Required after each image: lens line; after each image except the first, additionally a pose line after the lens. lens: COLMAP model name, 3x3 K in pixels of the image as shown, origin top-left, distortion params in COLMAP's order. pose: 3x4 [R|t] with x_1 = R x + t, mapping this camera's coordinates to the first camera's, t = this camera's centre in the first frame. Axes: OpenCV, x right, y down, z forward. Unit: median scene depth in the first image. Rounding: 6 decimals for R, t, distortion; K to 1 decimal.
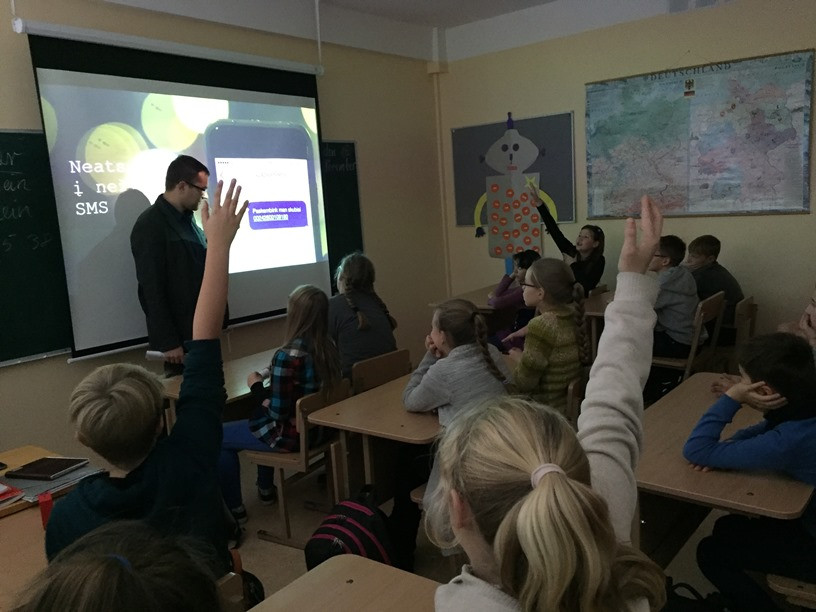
lens RADIAL K [[681.2, 0, 408.1], [0, 681.2, 307.6], [0, 0, 1]] dist [-0.007867, -0.002710]
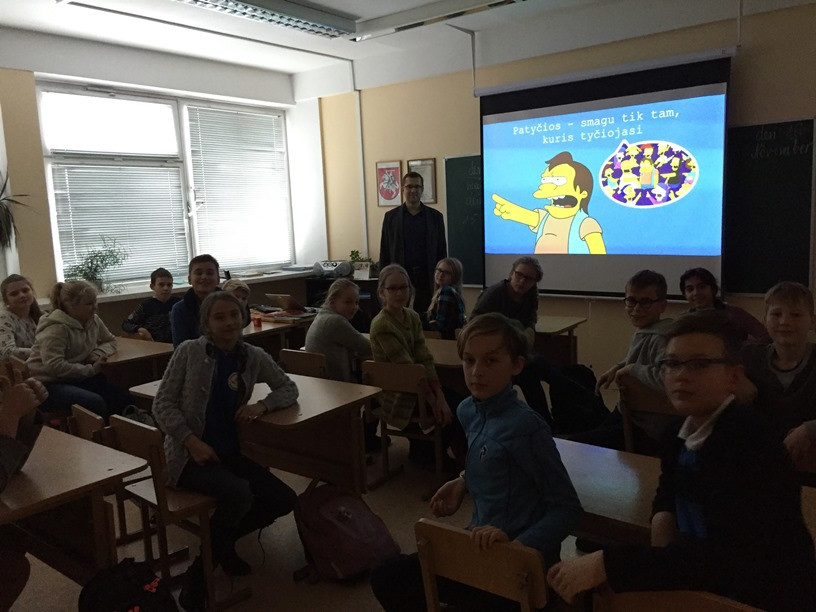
lens RADIAL K [[681.2, 0, 406.9], [0, 681.2, 303.5], [0, 0, 1]] dist [-0.007867, -0.002710]
pose [[0.025196, 0.190671, -0.981331, 0.842842], [-0.111214, 0.976083, 0.186796, -0.136875], [0.993477, 0.104432, 0.045799, 0.552930]]
